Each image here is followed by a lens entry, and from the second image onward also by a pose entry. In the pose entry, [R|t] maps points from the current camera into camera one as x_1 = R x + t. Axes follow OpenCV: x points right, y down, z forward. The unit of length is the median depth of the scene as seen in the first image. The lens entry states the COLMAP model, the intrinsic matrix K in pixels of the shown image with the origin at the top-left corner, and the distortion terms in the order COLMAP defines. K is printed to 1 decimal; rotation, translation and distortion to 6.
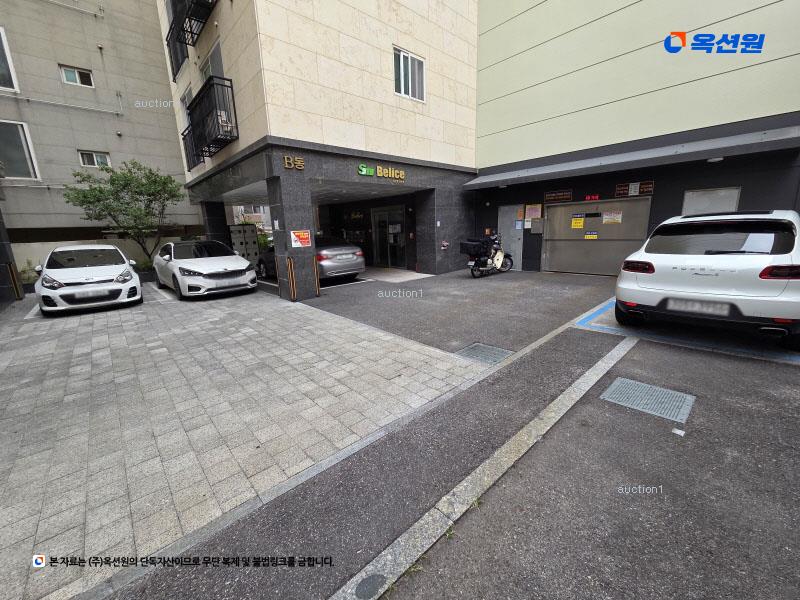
lens RADIAL K [[326.7, 0, 400.5], [0, 326.7, 300.7], [0, 0, 1]] dist [-0.000702, 0.001256]
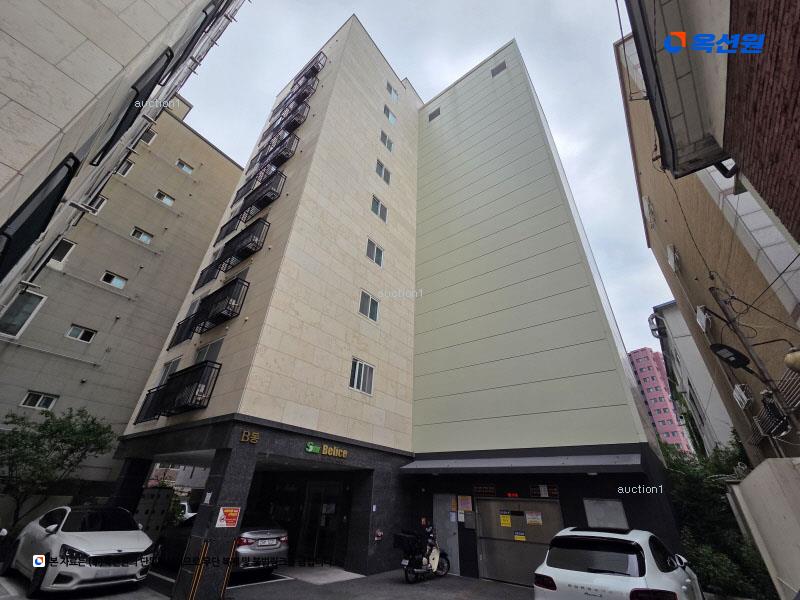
lens RADIAL K [[326.7, 0, 396.6], [0, 326.7, 299.1], [0, 0, 1]] dist [-0.000702, 0.001256]
pose [[0.983703, 0.151044, 0.097544, -0.009656], [-0.039855, 0.712180, -0.700865, 0.004446], [-0.175331, 0.685555, 0.706593, -0.157654]]
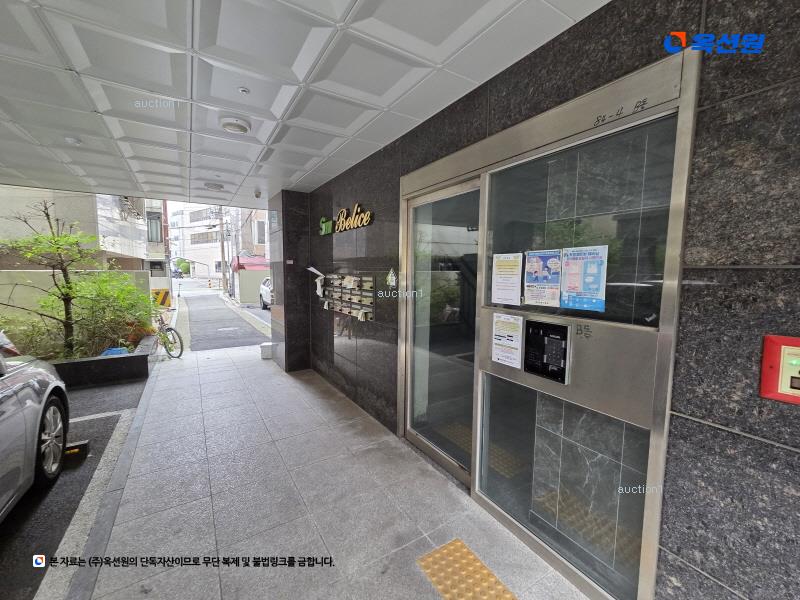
lens RADIAL K [[326.7, 0, 395.5], [0, 326.7, 300.5], [0, 0, 1]] dist [-0.000702, 0.001256]
pose [[0.986376, 0.051613, -0.156201, -0.074022], [-0.071219, 0.989892, -0.122648, -0.247578], [0.148292, 0.132101, 0.980081, 1.121176]]
